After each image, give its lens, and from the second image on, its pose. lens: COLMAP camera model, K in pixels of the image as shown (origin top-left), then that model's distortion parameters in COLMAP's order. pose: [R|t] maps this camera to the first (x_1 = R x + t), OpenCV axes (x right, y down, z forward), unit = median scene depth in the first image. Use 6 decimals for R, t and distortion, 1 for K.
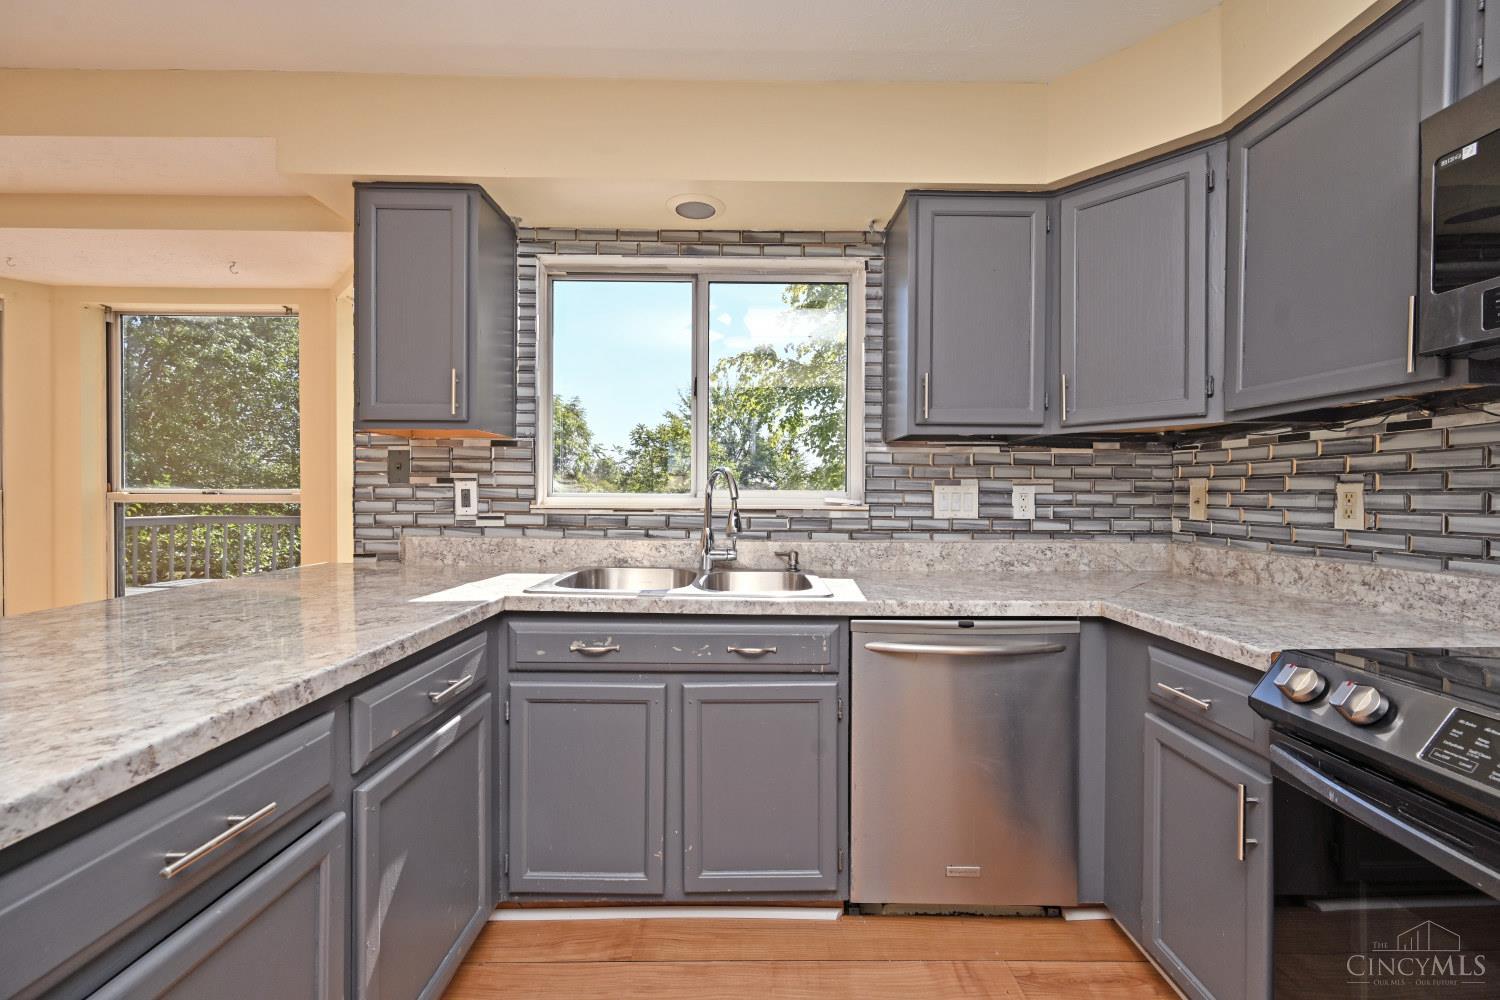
lens RADIAL K [[603.9, 0, 756.5], [0, 603.9, 496.8], [0, 0, 1]] dist [0.000138, 0.000216]
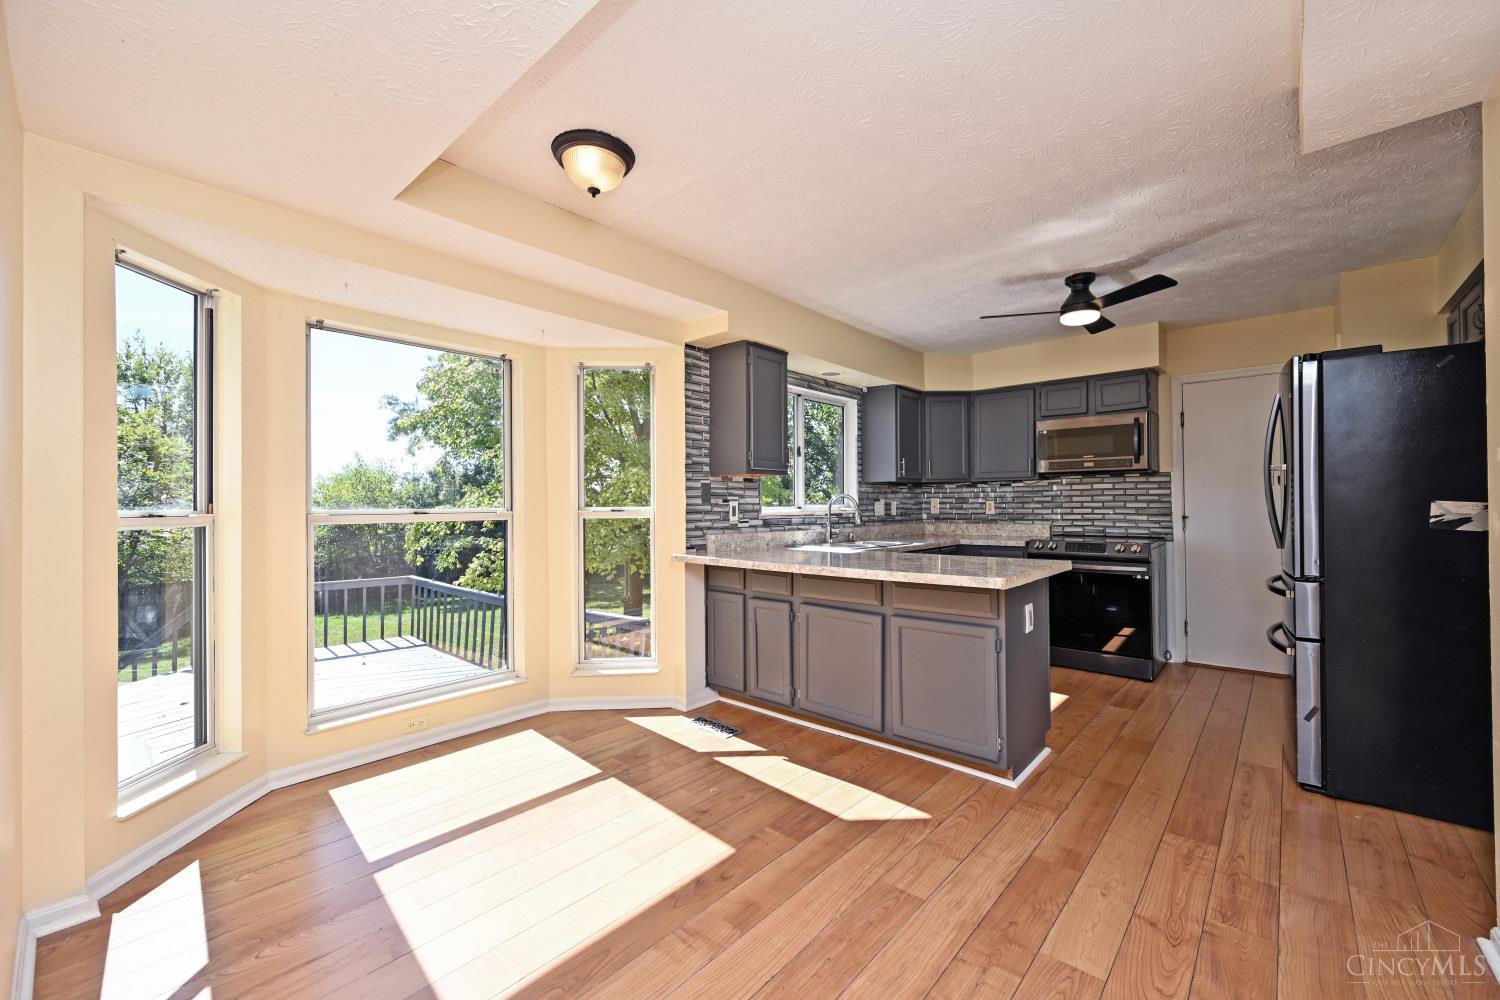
lens RADIAL K [[609.1, 0, 750.0], [0, 609.1, 500.0], [0, 0, 1]] dist [0.002218, 0.000102]
pose [[0.672265, -0.006395, 0.740283, -1.747112], [0.015170, 0.999872, -0.005139, -0.019887], [-0.740155, 0.014685, 0.672276, -0.212008]]
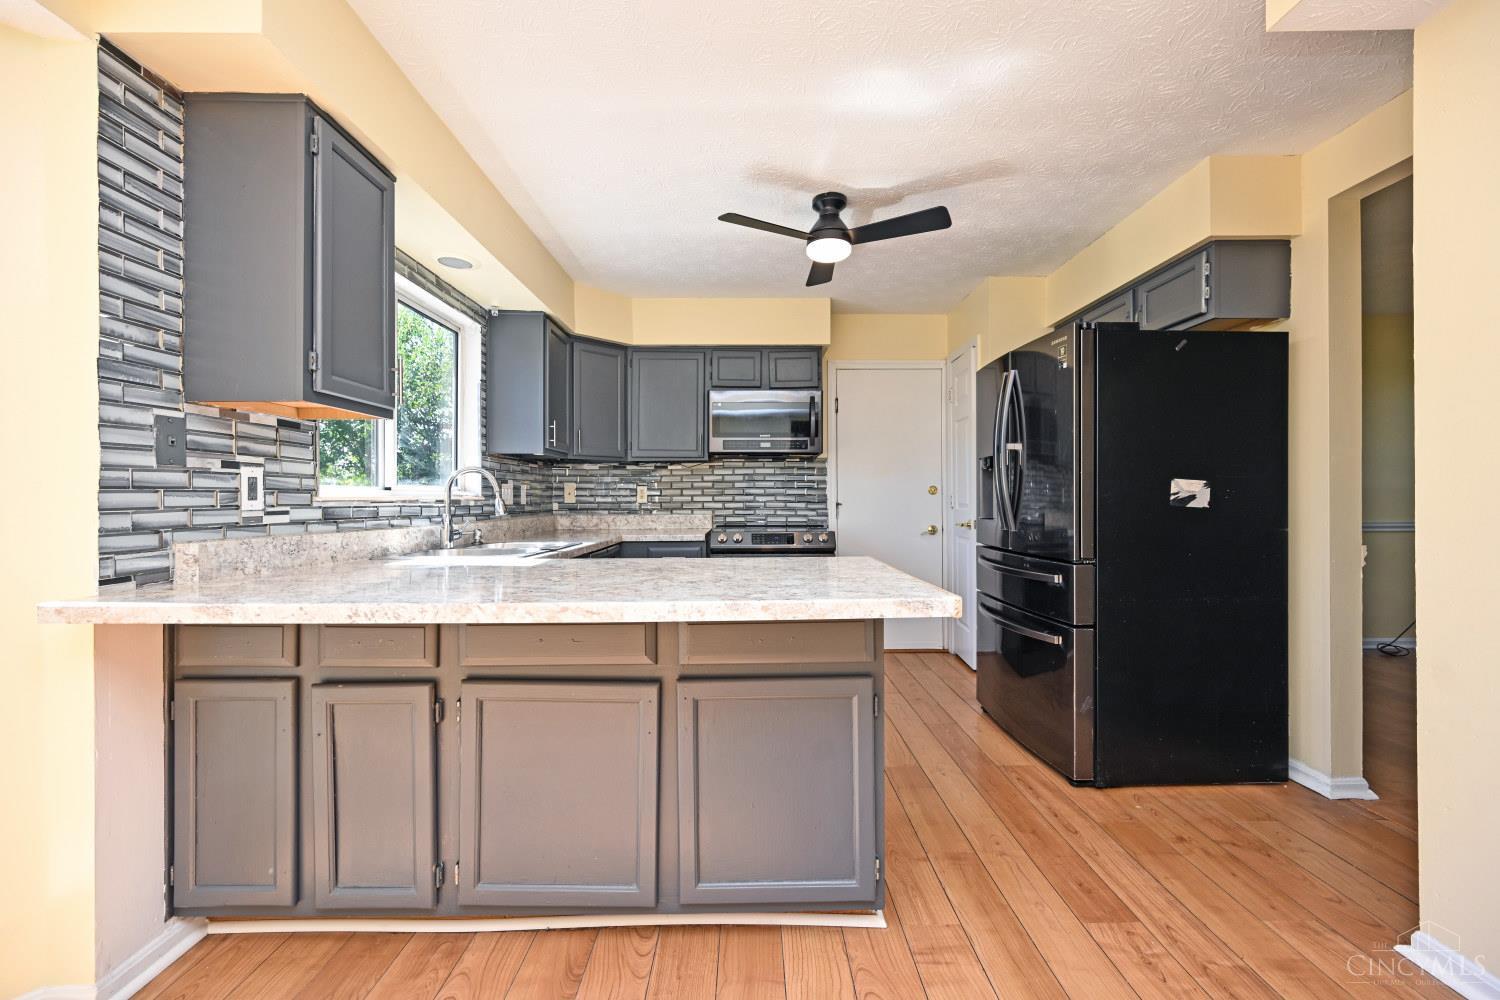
lens RADIAL K [[603.9, 0, 756.5], [0, 603.9, 496.8], [0, 0, 1]] dist [0.000138, 0.000216]
pose [[-0.006472, -0.003257, 0.999974, -1.268675], [0.007886, 0.999963, 0.003308, 0.015317], [-0.999948, 0.007907, -0.006446, 0.352260]]
